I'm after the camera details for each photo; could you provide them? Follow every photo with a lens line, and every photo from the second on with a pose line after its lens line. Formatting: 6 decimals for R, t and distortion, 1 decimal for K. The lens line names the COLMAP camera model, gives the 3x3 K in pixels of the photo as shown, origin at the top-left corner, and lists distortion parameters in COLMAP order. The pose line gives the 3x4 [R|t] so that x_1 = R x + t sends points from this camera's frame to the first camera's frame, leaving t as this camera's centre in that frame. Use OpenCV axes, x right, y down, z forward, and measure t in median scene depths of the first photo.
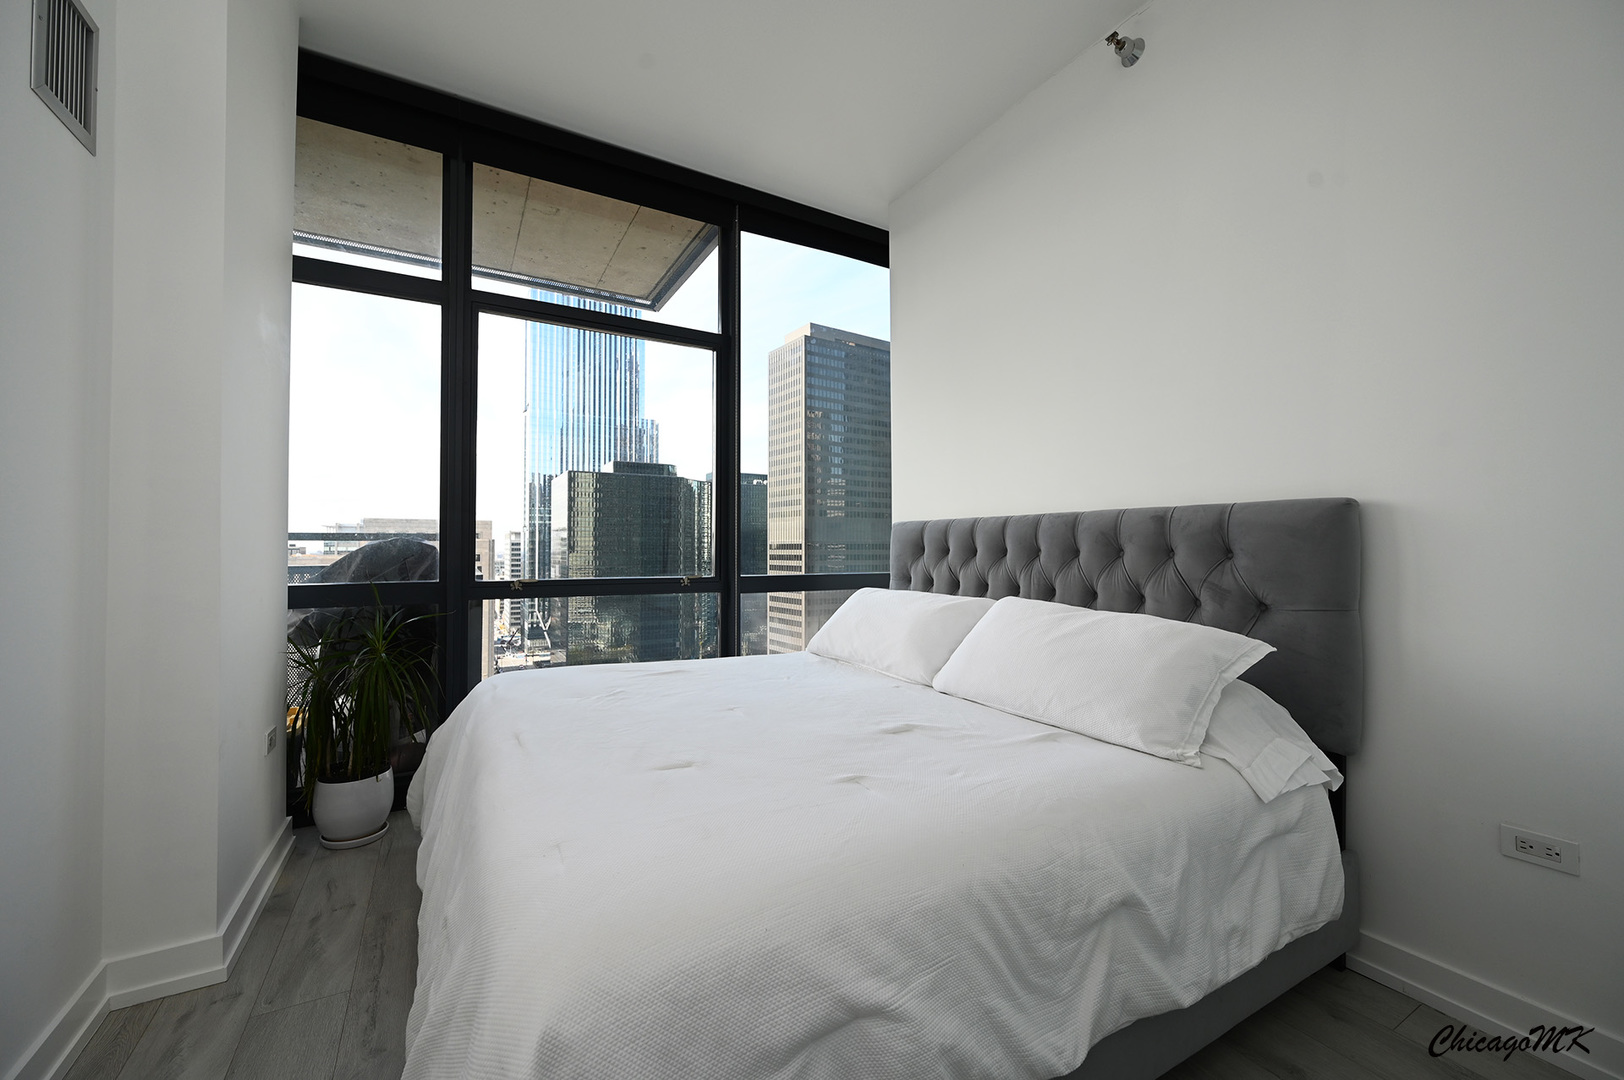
lens RADIAL K [[639.5, 0, 816.0], [0, 639.5, 535.5], [0, 0, 1]] dist [0.000378, 0.000443]
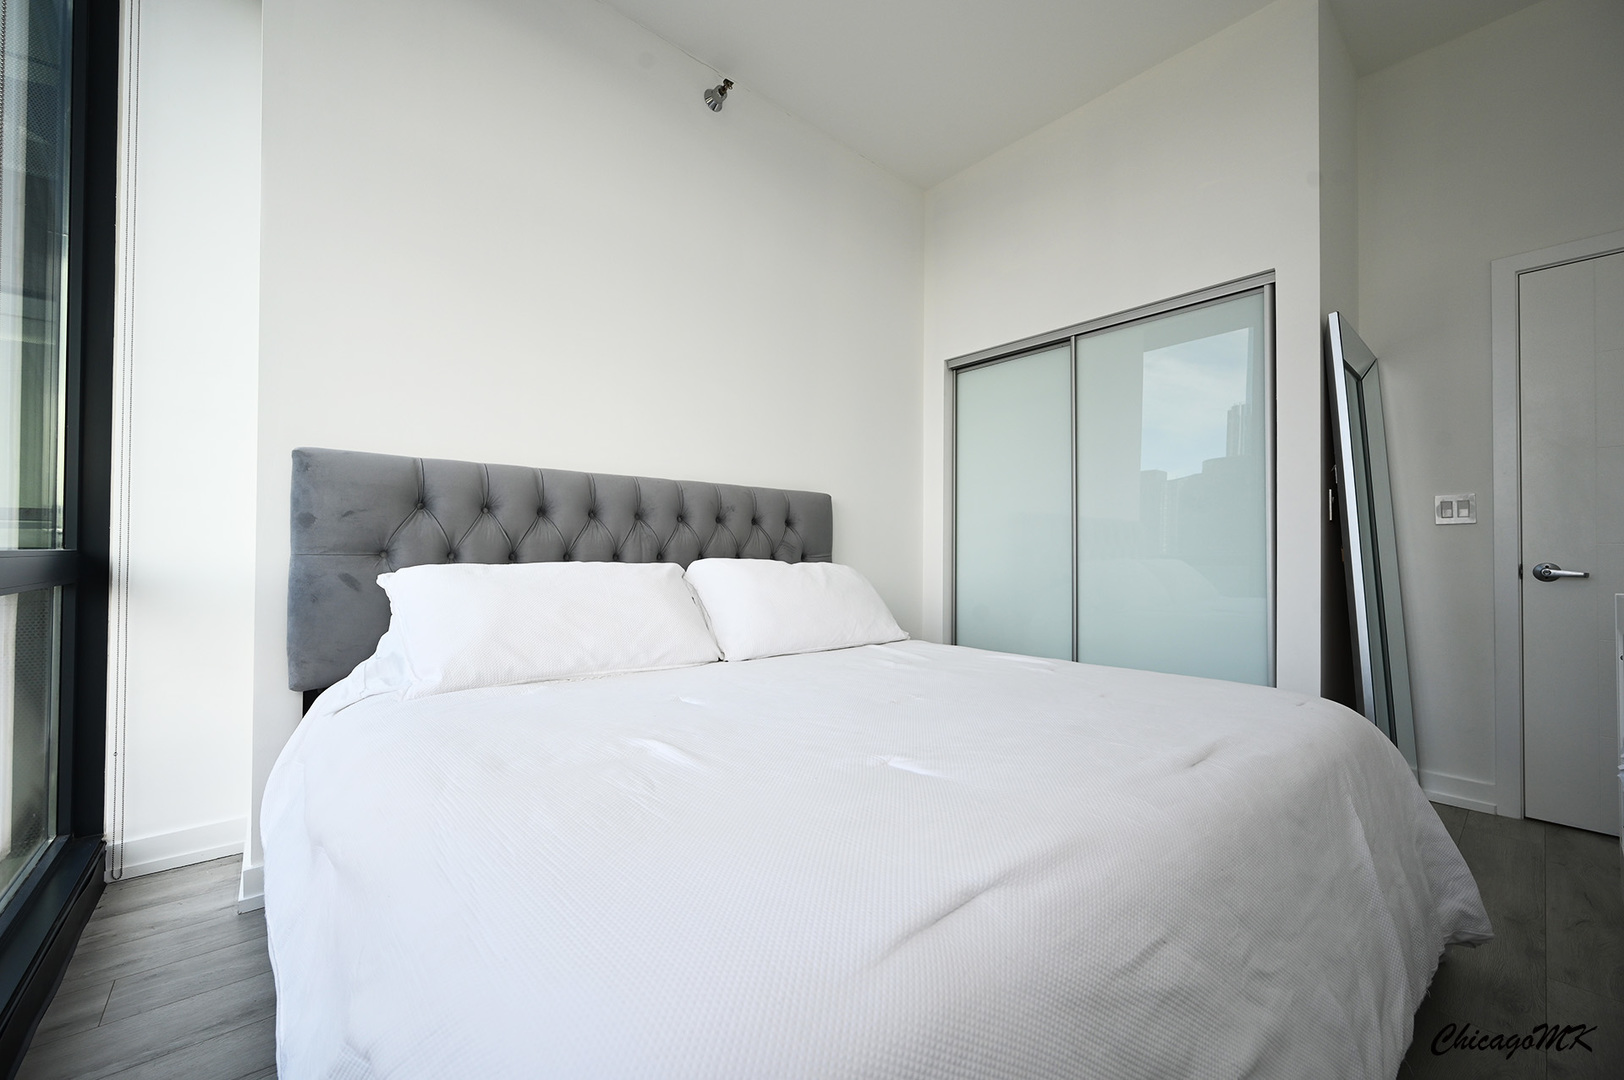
lens RADIAL K [[639.1, 0, 815.4], [0, 639.1, 541.7], [0, 0, 1]] dist [-0.000393, 0.000220]
pose [[-0.171794, -0.036962, 0.984439, -0.692309], [-0.066480, 0.997453, 0.025849, 0.022145], [-0.982887, -0.061004, -0.173813, 0.913724]]
